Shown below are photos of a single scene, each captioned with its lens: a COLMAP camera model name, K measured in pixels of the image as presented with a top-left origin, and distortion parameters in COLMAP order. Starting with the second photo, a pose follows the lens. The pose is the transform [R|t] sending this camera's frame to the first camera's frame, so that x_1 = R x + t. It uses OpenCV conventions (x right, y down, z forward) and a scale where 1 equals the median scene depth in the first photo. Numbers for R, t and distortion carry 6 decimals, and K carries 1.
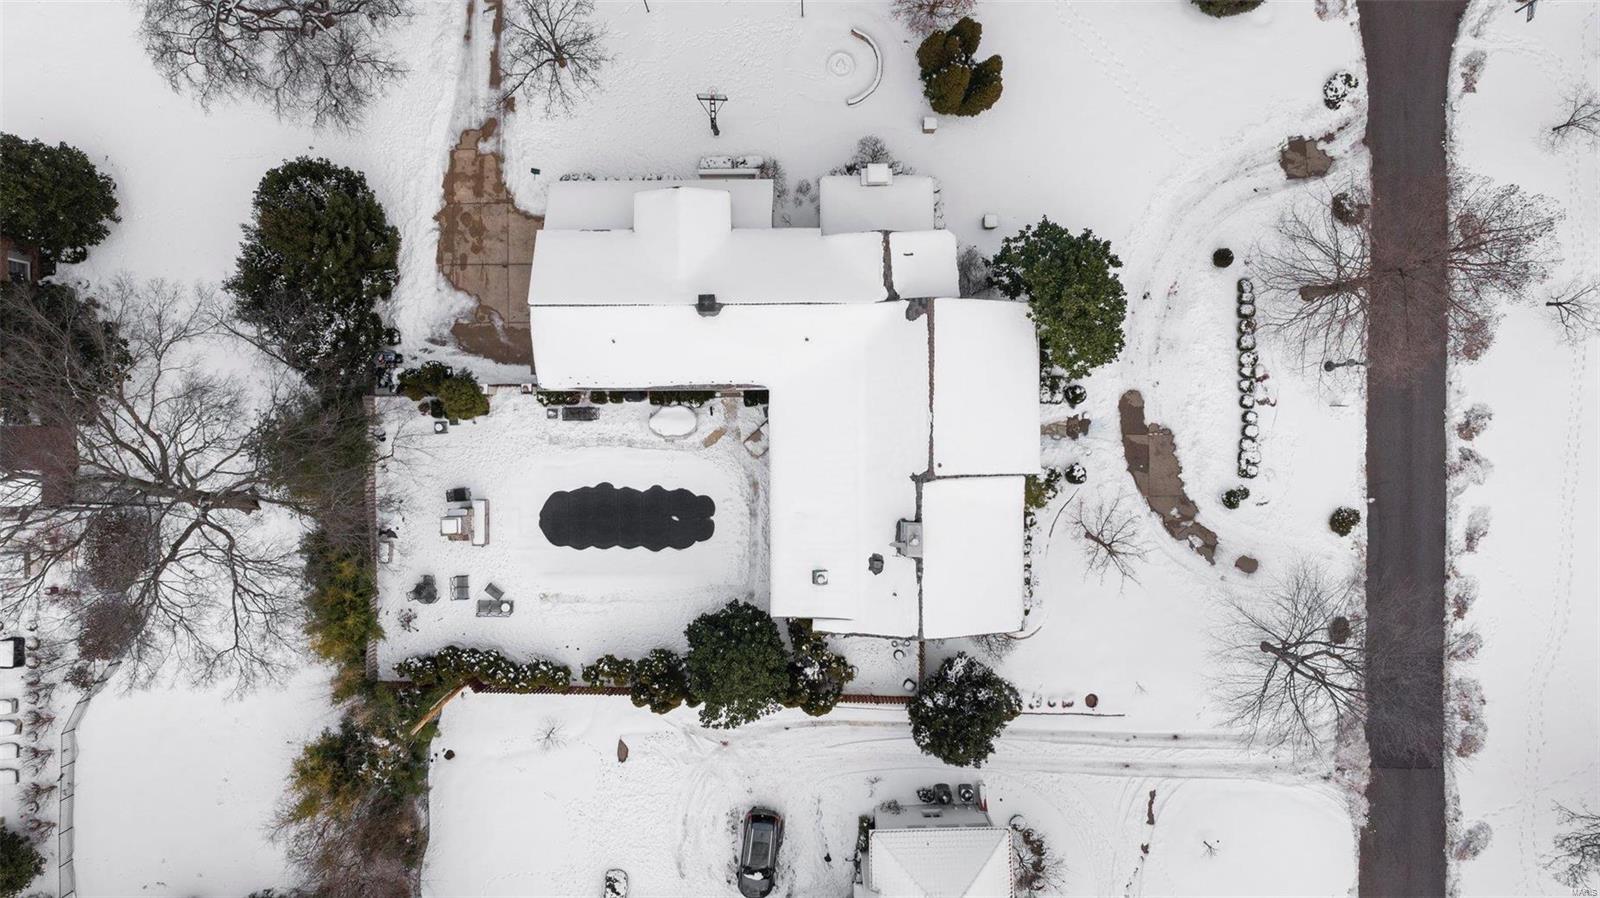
lens RADIAL K [[1126.6, 0, 798.0], [0, 1126.6, 437.6], [0, 0, 1]] dist [-0.007969, 0.007480]
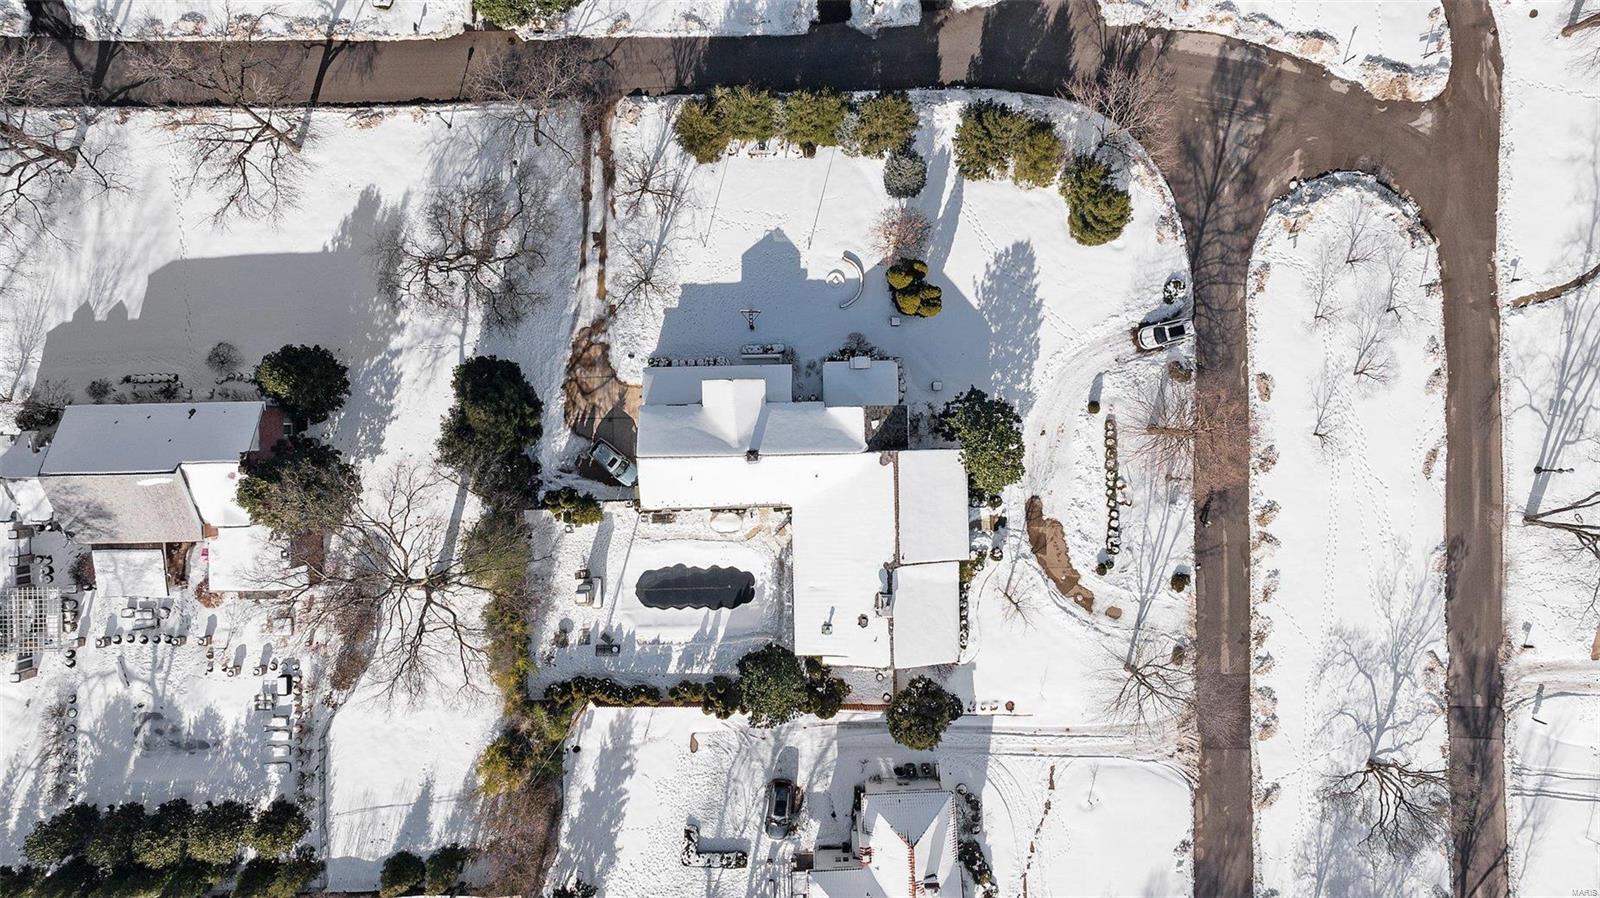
lens RADIAL K [[1126.6, 0, 795.1], [0, 1126.6, 451.3], [0, 0, 1]] dist [-0.007969, 0.007480]
pose [[0.999891, -0.013686, 0.005463, -0.026410], [0.013632, 0.999860, 0.009750, -0.122272], [-0.005596, -0.009674, 0.999938, -0.487192]]
